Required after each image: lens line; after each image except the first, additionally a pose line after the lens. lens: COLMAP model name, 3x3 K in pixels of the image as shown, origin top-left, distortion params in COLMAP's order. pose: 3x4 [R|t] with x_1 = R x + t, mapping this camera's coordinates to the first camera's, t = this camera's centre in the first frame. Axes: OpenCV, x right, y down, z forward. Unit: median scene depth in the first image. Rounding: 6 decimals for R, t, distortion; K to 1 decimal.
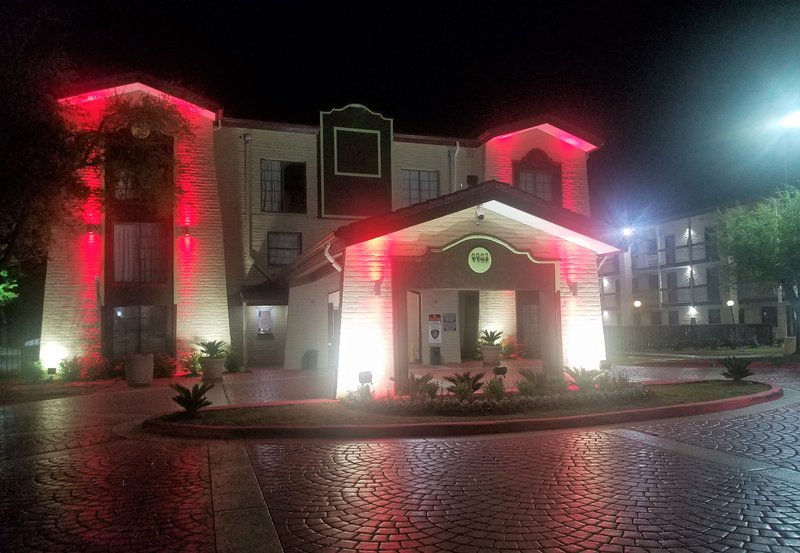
lens RADIAL K [[644.0, 0, 400.0], [0, 644.0, 276.5], [0, 0, 1]] dist [-0.001837, -0.000698]
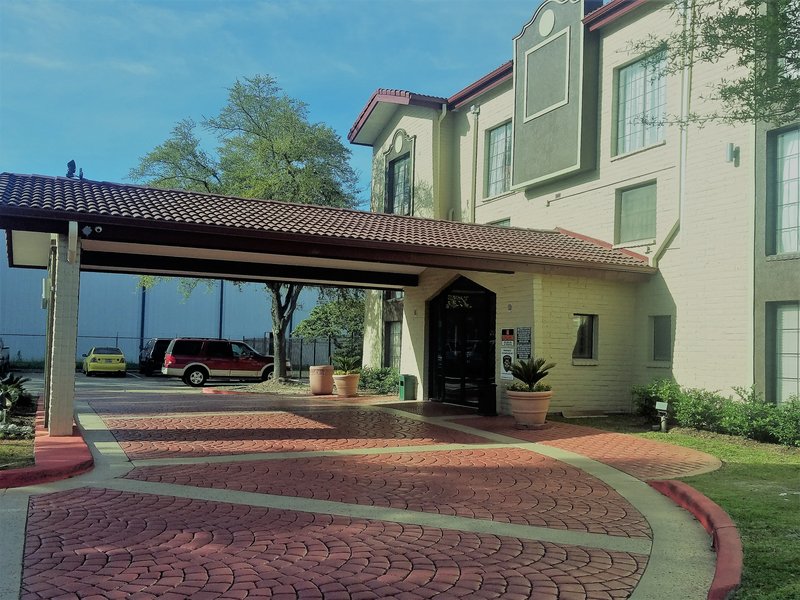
lens RADIAL K [[773.1, 0, 400.0], [0, 773.1, 322.2], [0, 0, 1]] dist [-0.003716, -0.003575]
pose [[0.096103, -0.021004, -0.995150, 0.717260], [0.052924, 0.998471, -0.015963, 0.057410], [0.993963, -0.051133, 0.097067, 0.823863]]
